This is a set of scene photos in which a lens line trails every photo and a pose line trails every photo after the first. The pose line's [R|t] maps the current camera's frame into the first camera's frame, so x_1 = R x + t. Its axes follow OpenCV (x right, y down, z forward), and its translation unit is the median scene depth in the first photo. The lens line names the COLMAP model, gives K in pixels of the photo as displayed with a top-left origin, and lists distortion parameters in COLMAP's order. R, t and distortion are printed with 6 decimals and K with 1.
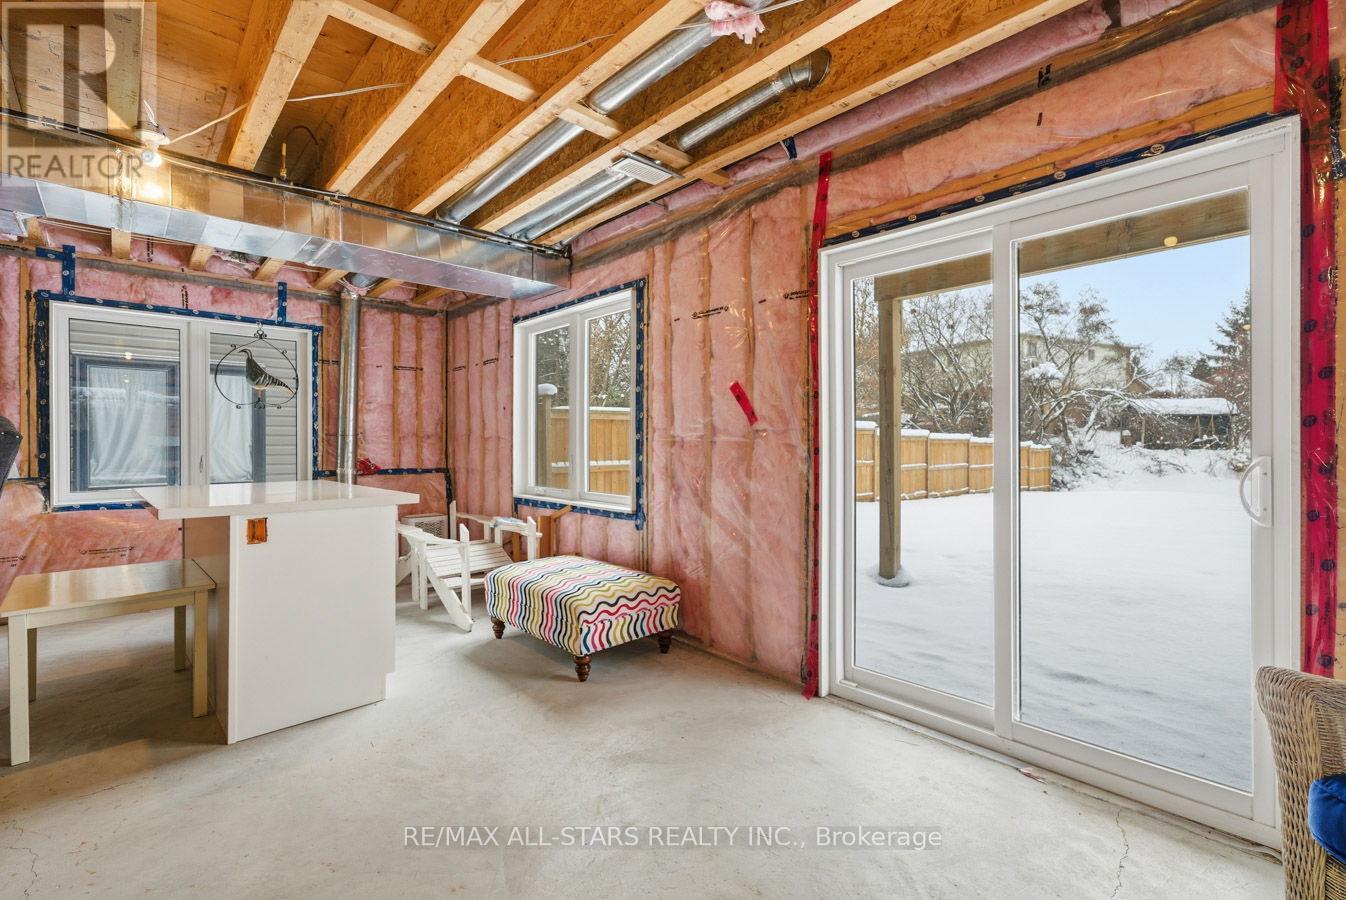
lens RADIAL K [[575.9, 0, 665.5], [0, 575.9, 443.6], [0, 0, 1]] dist [0.016160, 0.000252]
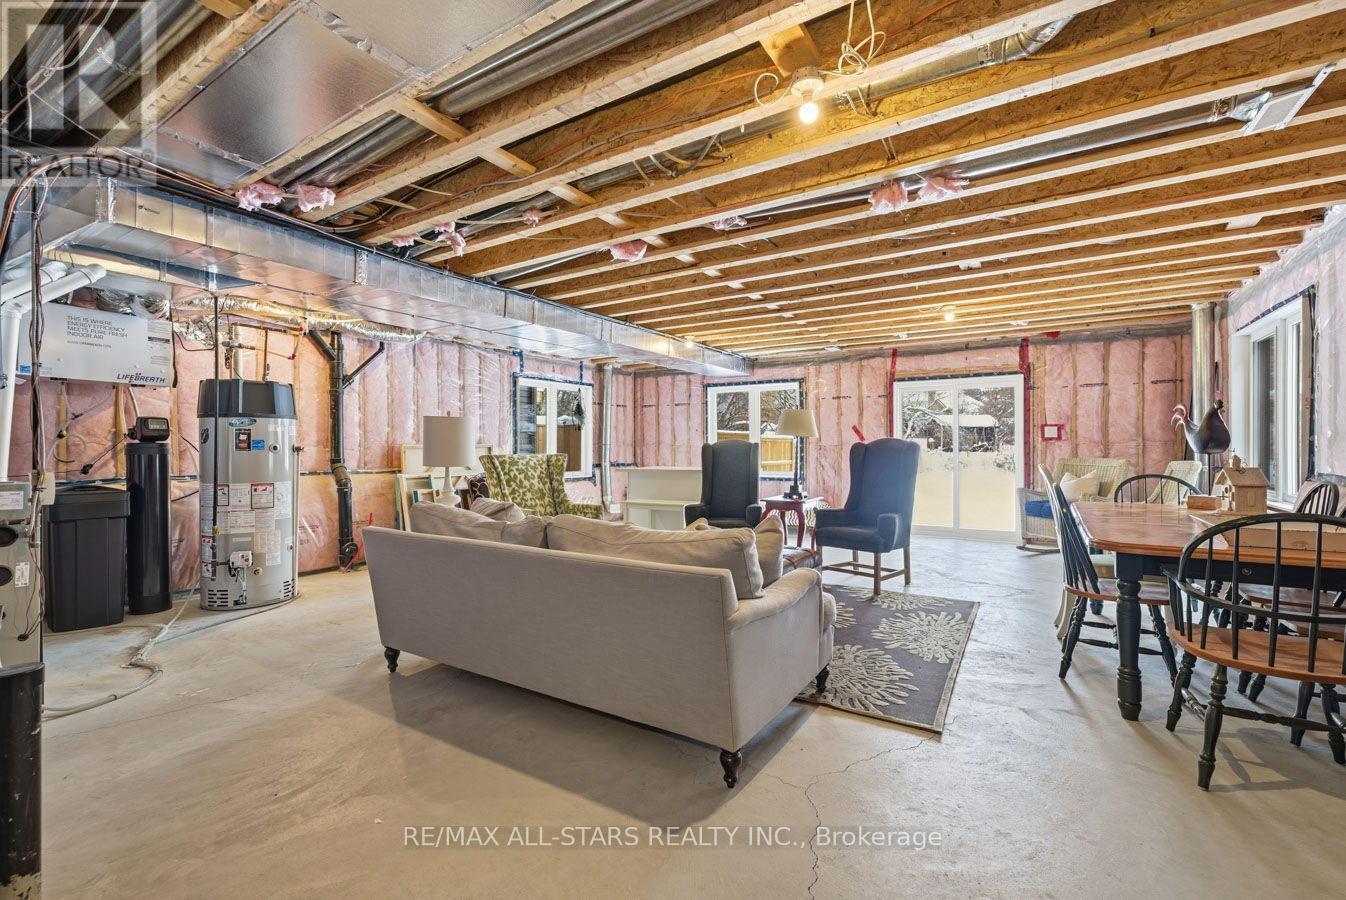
lens RADIAL K [[569.3, 0, 666.3], [0, 569.3, 443.5], [0, 0, 1]] dist [-0.001656, 0.000438]
pose [[0.968952, 0.002675, 0.247233, -1.125061], [-0.001127, 0.999979, -0.006404, -0.007036], [-0.247245, 0.005927, 0.968935, -1.079426]]
